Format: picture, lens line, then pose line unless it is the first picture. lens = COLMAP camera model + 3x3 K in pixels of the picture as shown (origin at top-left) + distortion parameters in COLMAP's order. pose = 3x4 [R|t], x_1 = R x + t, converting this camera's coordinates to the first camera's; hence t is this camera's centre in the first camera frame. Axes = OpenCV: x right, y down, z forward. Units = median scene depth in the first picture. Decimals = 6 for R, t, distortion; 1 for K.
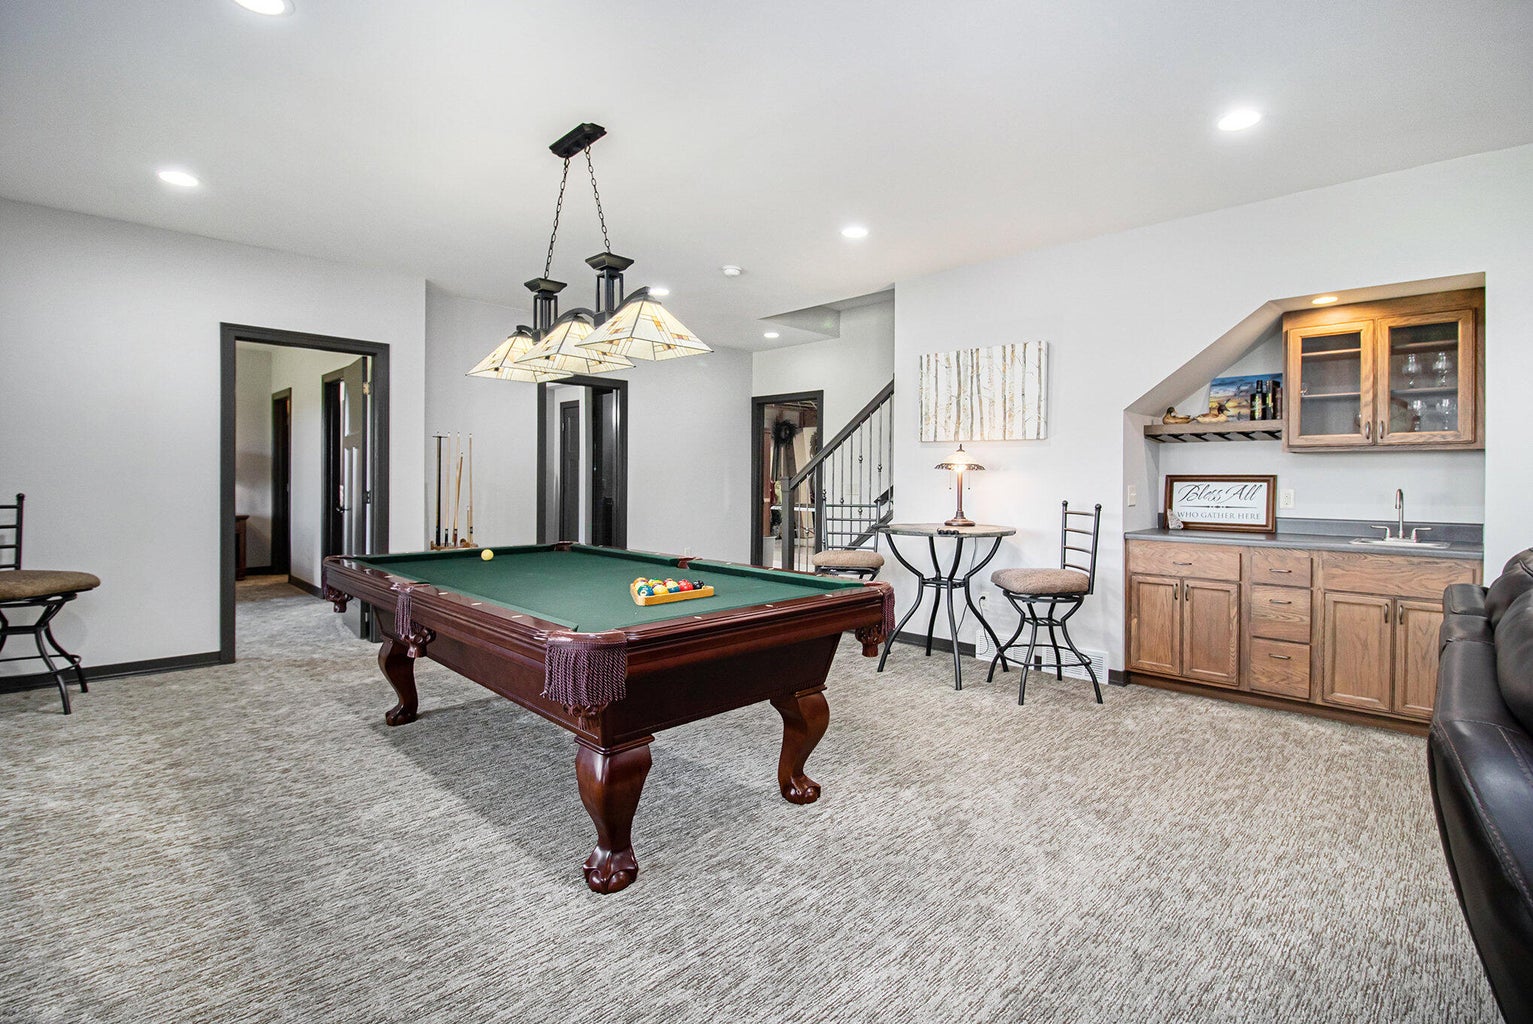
lens RADIAL K [[728.3, 0, 770.5], [0, 728.3, 487.8], [0, 0, 1]] dist [-0.001509, -0.000780]
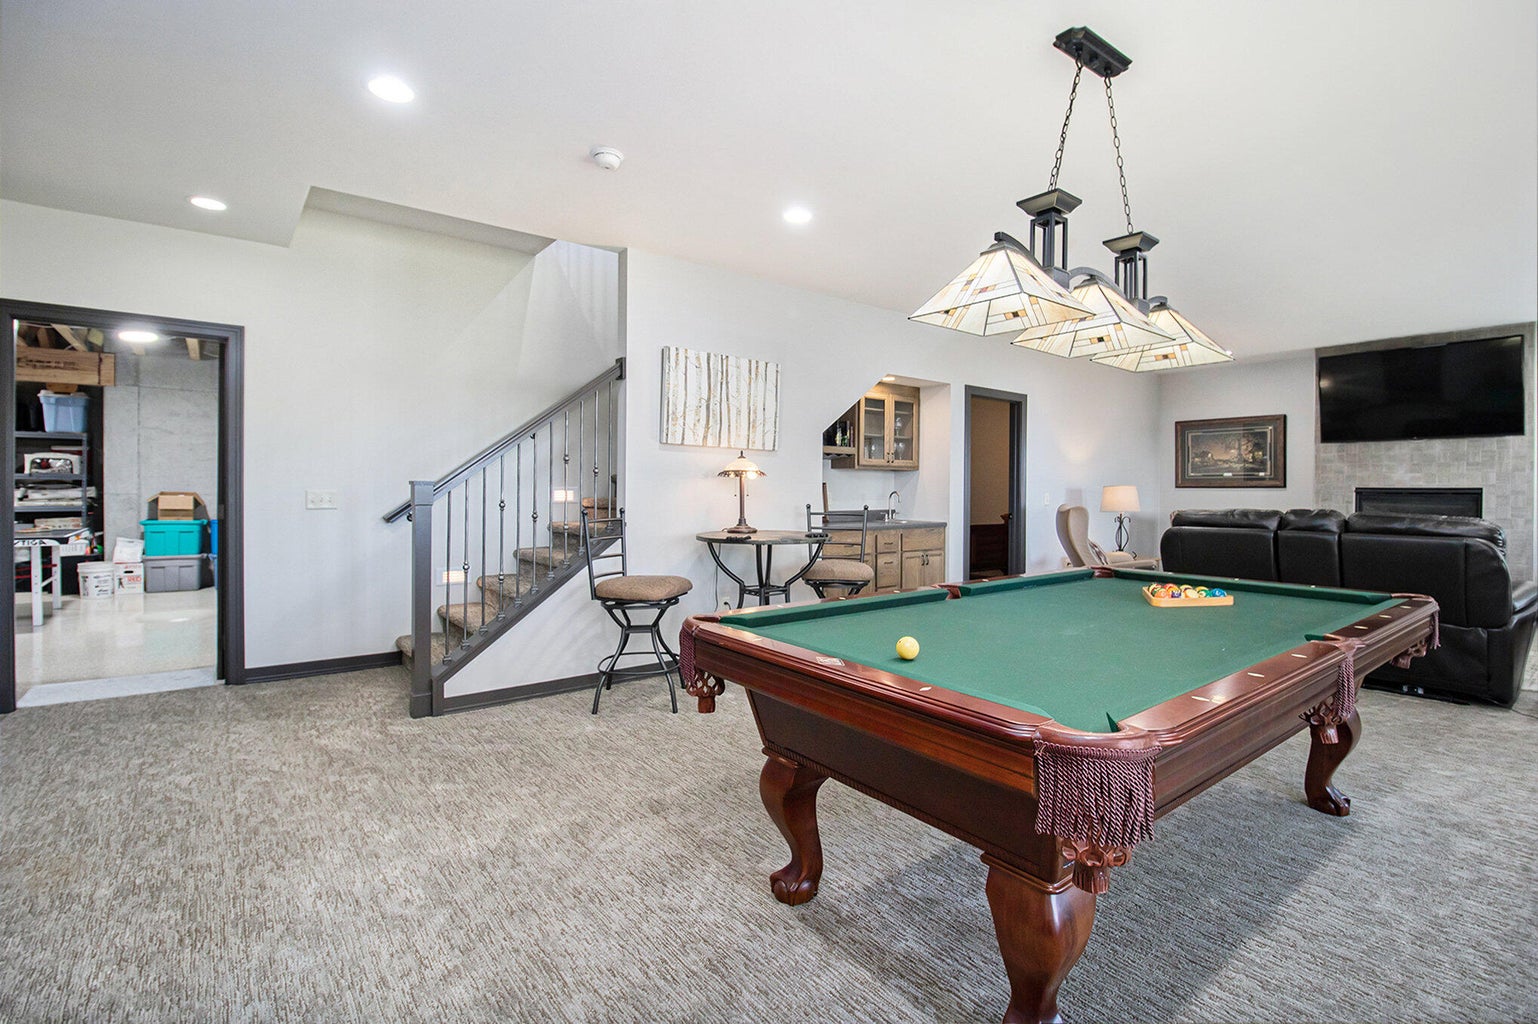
lens RADIAL K [[730.7, 0, 773.0], [0, 730.7, 487.7], [0, 0, 1]] dist [-0.001509, -0.000780]
pose [[0.103665, -0.006427, 0.994592, -0.734371], [0.005634, 0.999967, 0.005875, -0.015137], [-0.994596, 0.004994, 0.103698, 0.857199]]
